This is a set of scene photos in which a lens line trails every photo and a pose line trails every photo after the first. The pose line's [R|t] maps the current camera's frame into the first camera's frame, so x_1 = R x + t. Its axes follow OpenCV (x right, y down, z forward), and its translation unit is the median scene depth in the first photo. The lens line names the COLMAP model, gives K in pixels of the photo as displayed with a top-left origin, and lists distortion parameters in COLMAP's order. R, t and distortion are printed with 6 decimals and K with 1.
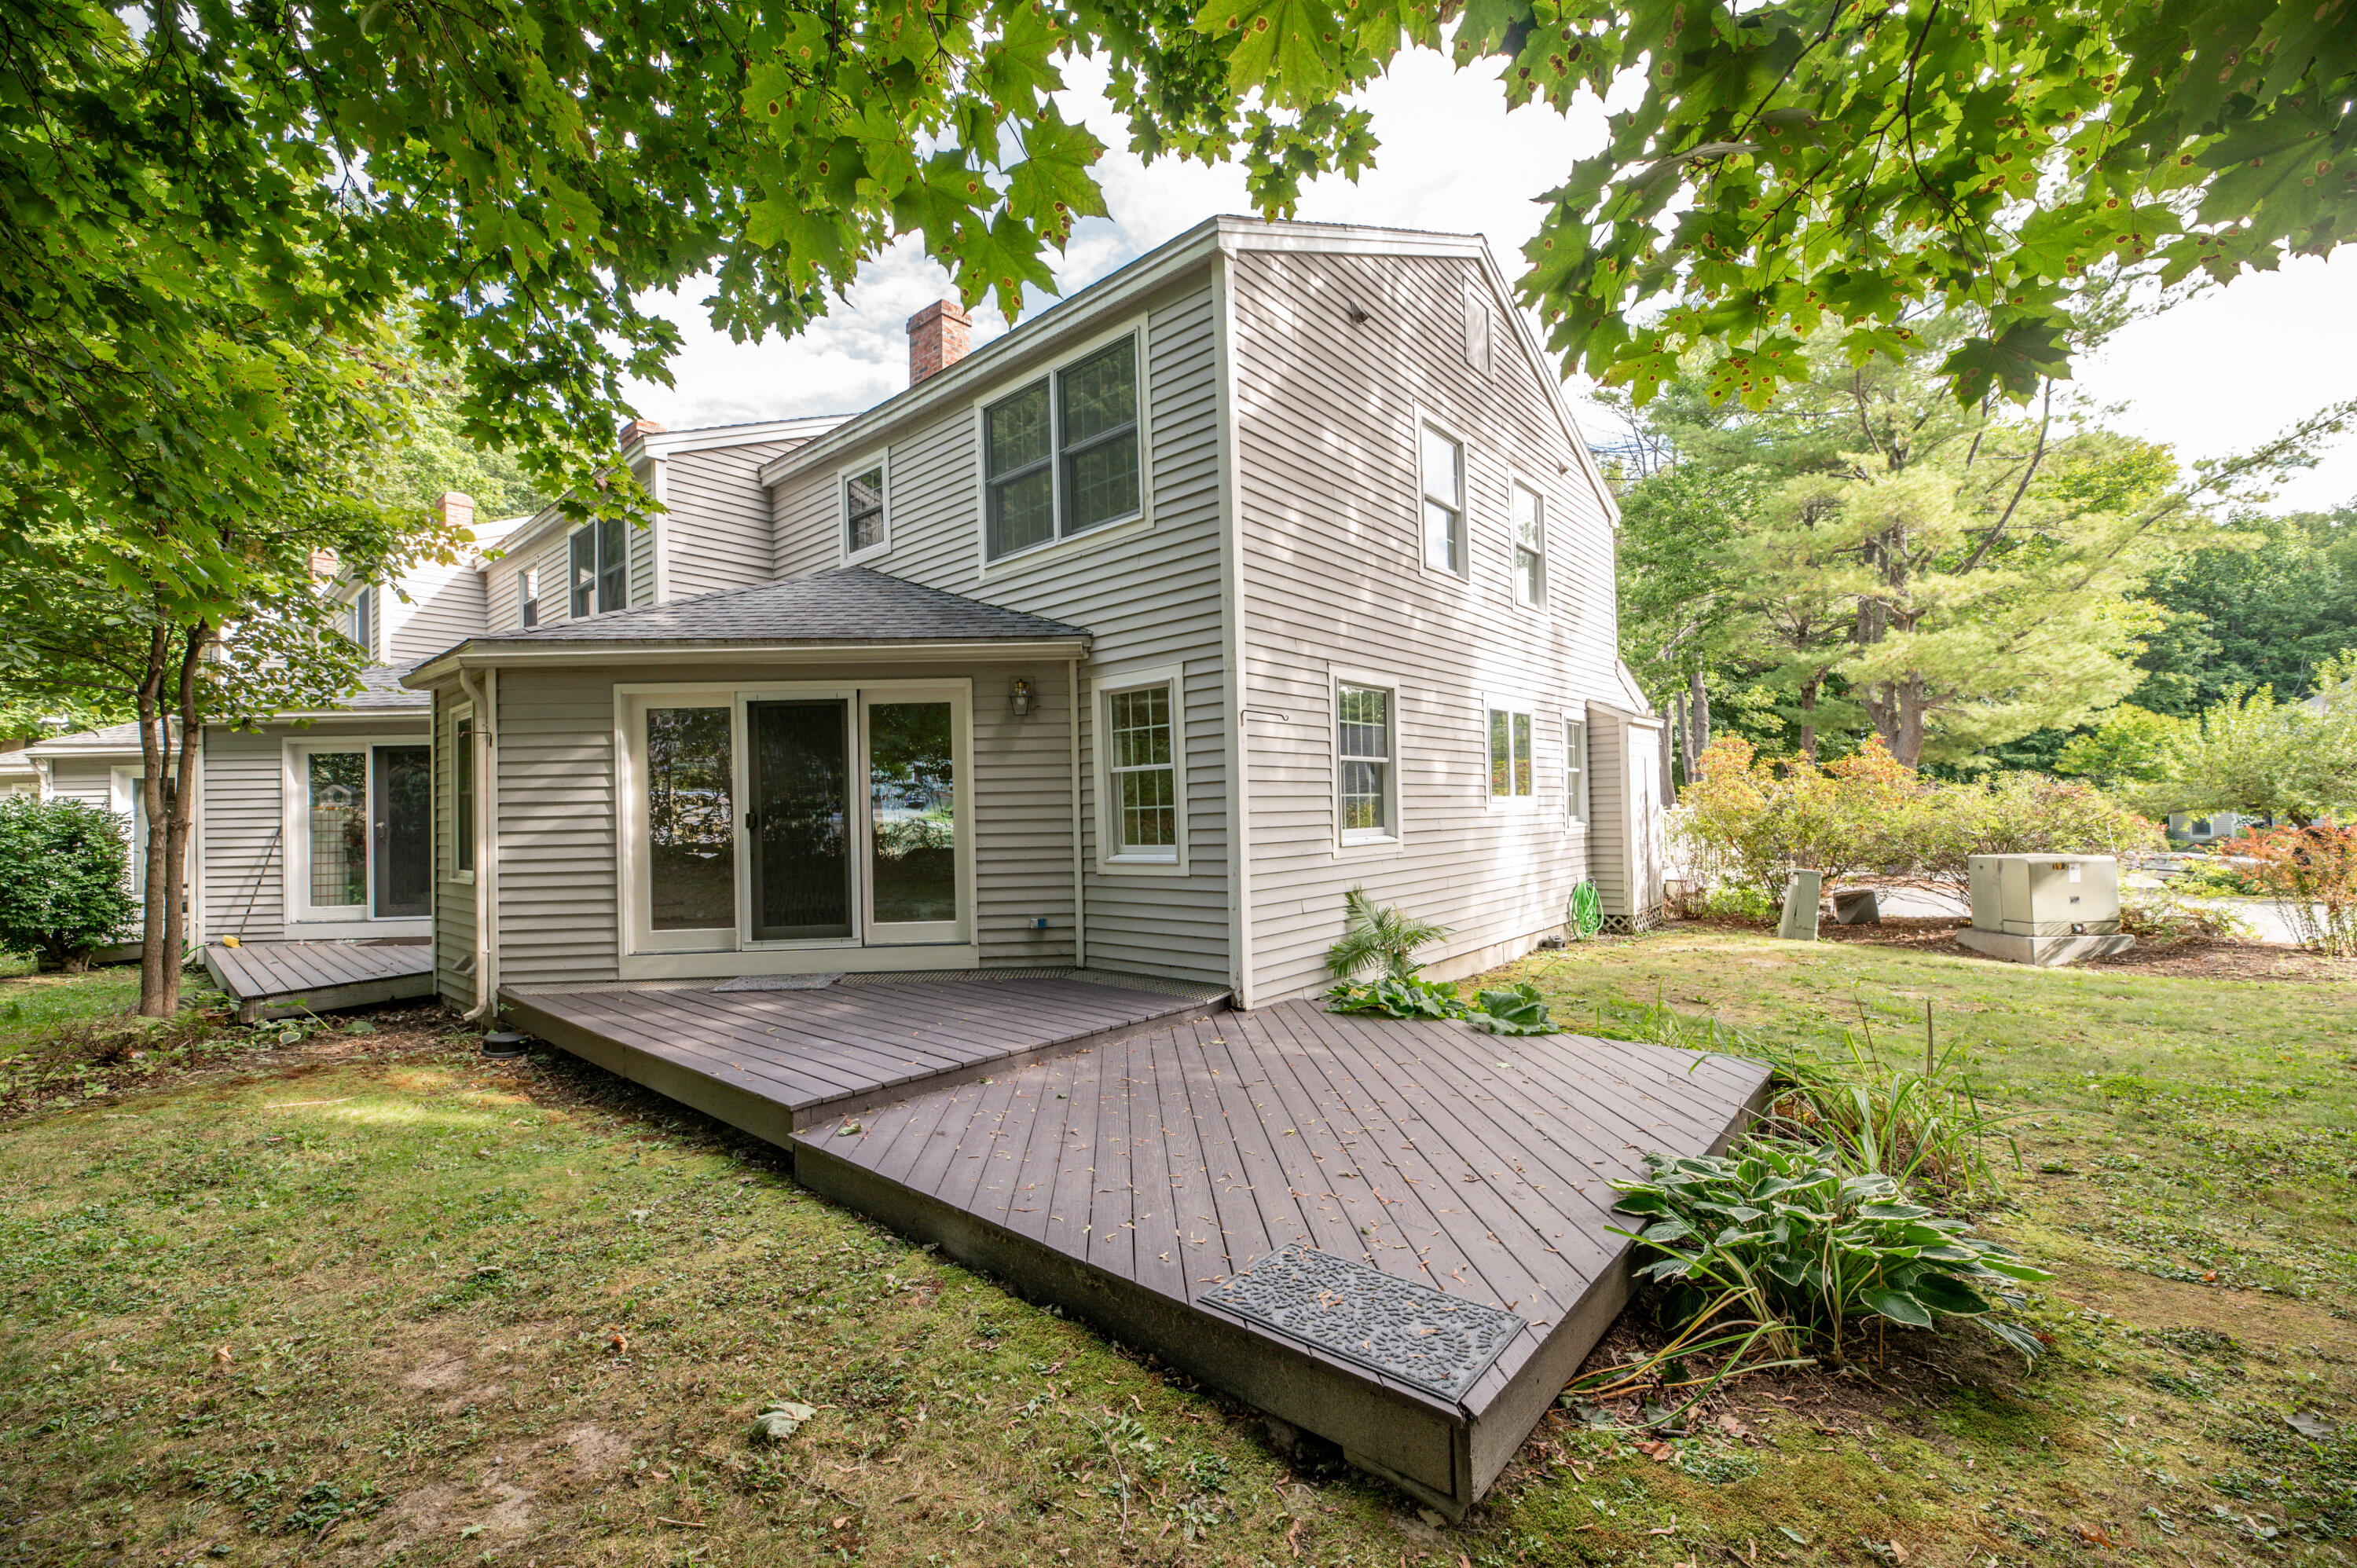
lens RADIAL K [[939.7, 0, 1180.3], [0, 939.7, 792.1], [0, 0, 1]] dist [-0.004287, -0.002490]
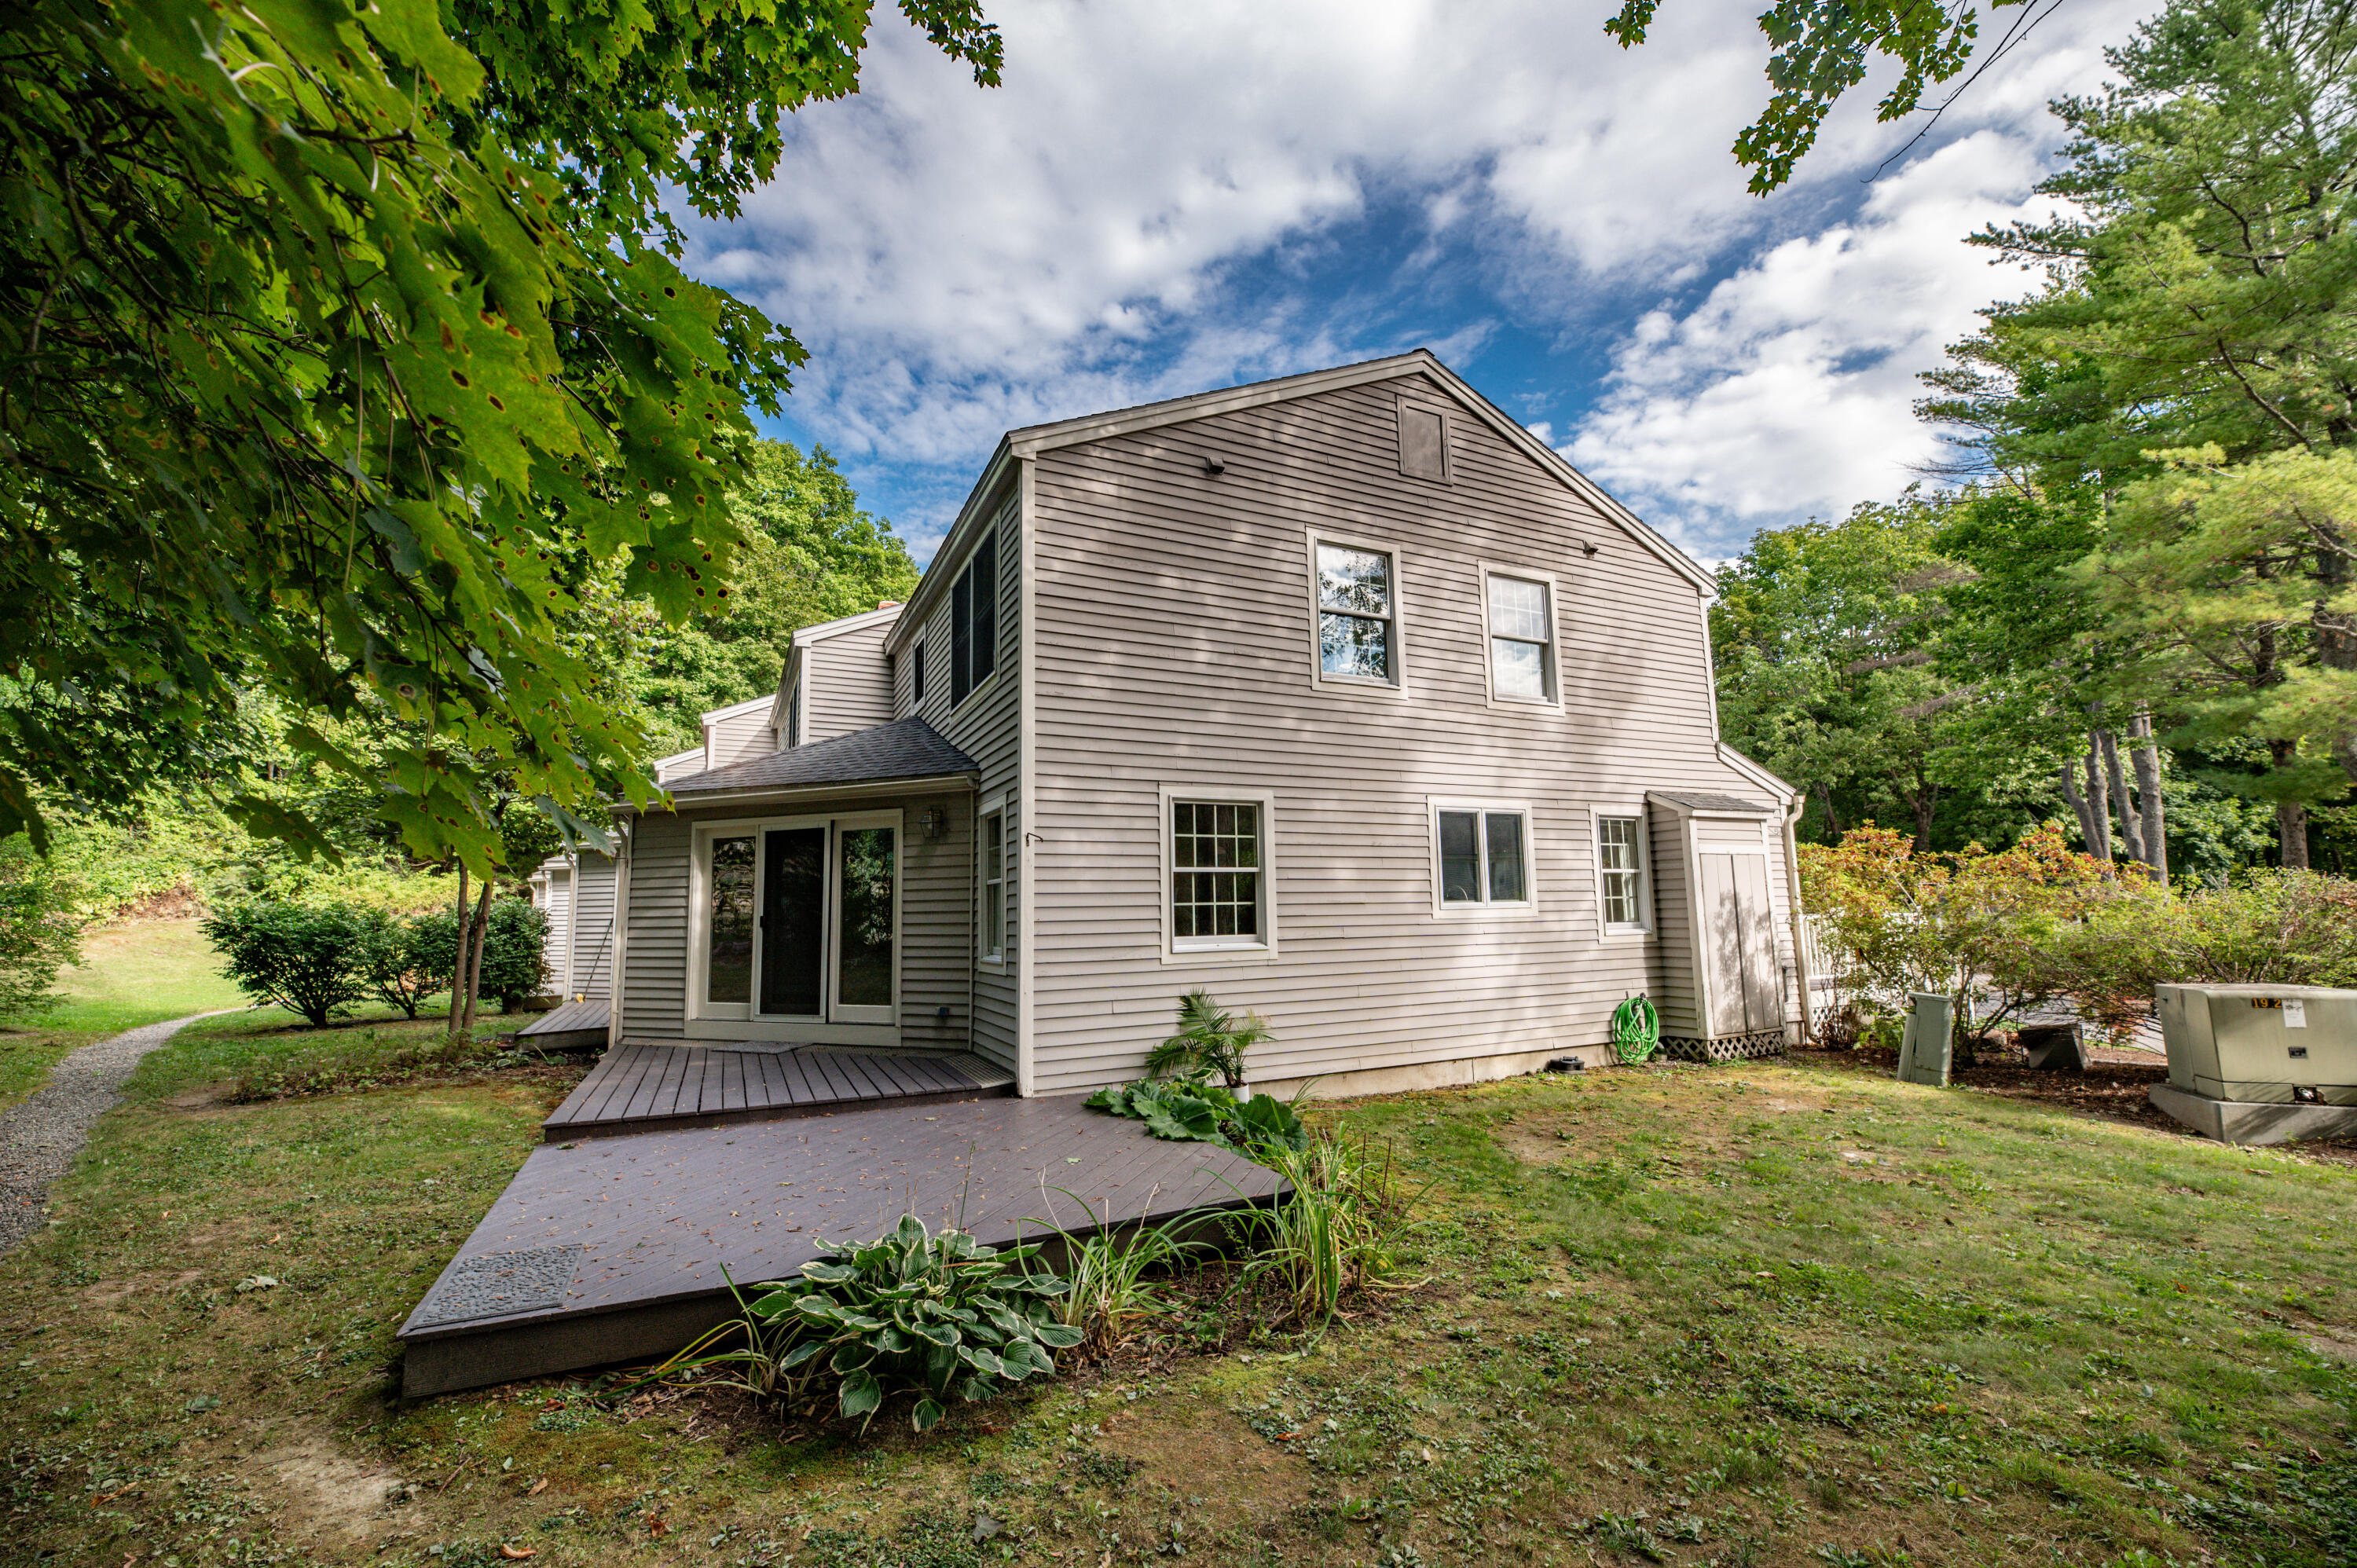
lens RADIAL K [[939.7, 0, 1179.8], [0, 939.7, 788.6], [0, 0, 1]] dist [-0.004287, -0.002490]
pose [[0.919707, -0.042346, -0.390315, 0.583584], [0.003268, 0.994957, -0.100246, -0.020522], [0.392592, 0.090921, 0.915207, 0.002397]]
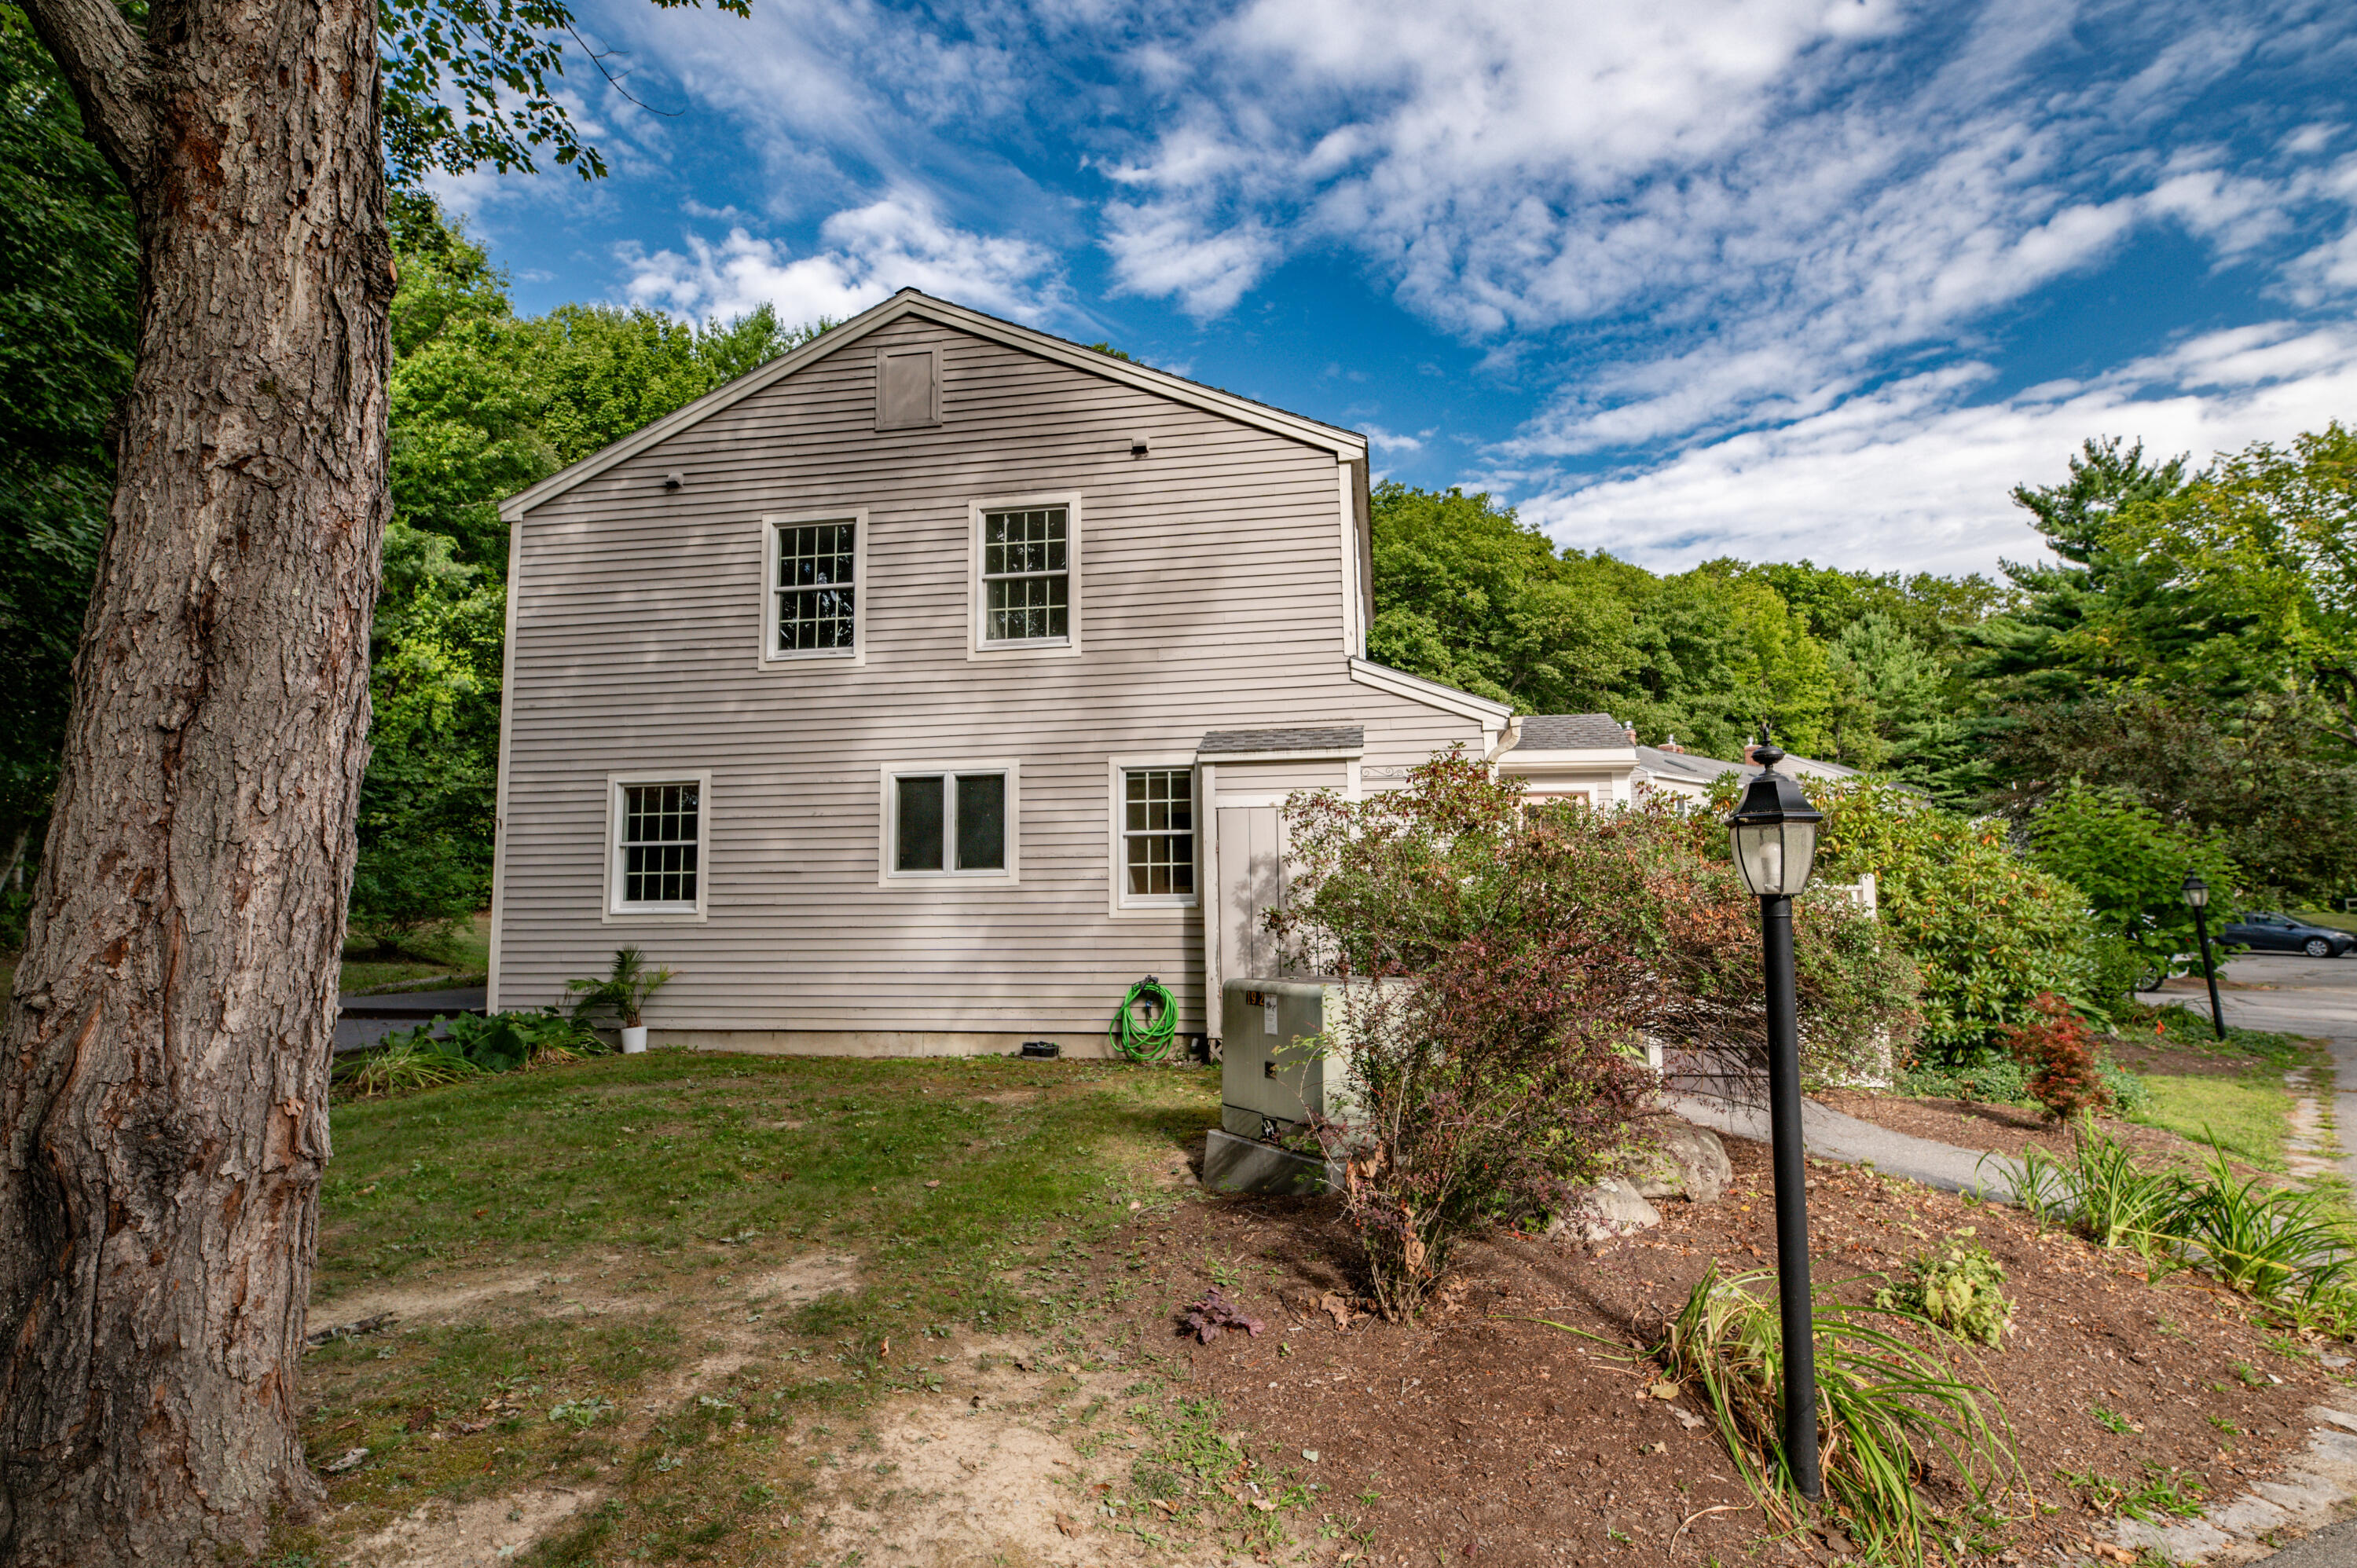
lens RADIAL K [[1211.1, 0, 1197.3], [0, 1211.1, 792.3], [0, 0, 1]] dist [0.004650, -0.003434]
pose [[0.517776, -0.068850, -0.852742, 1.923339], [0.014468, 0.997319, -0.071738, 0.021549], [0.855394, 0.024807, 0.517383, 0.795334]]
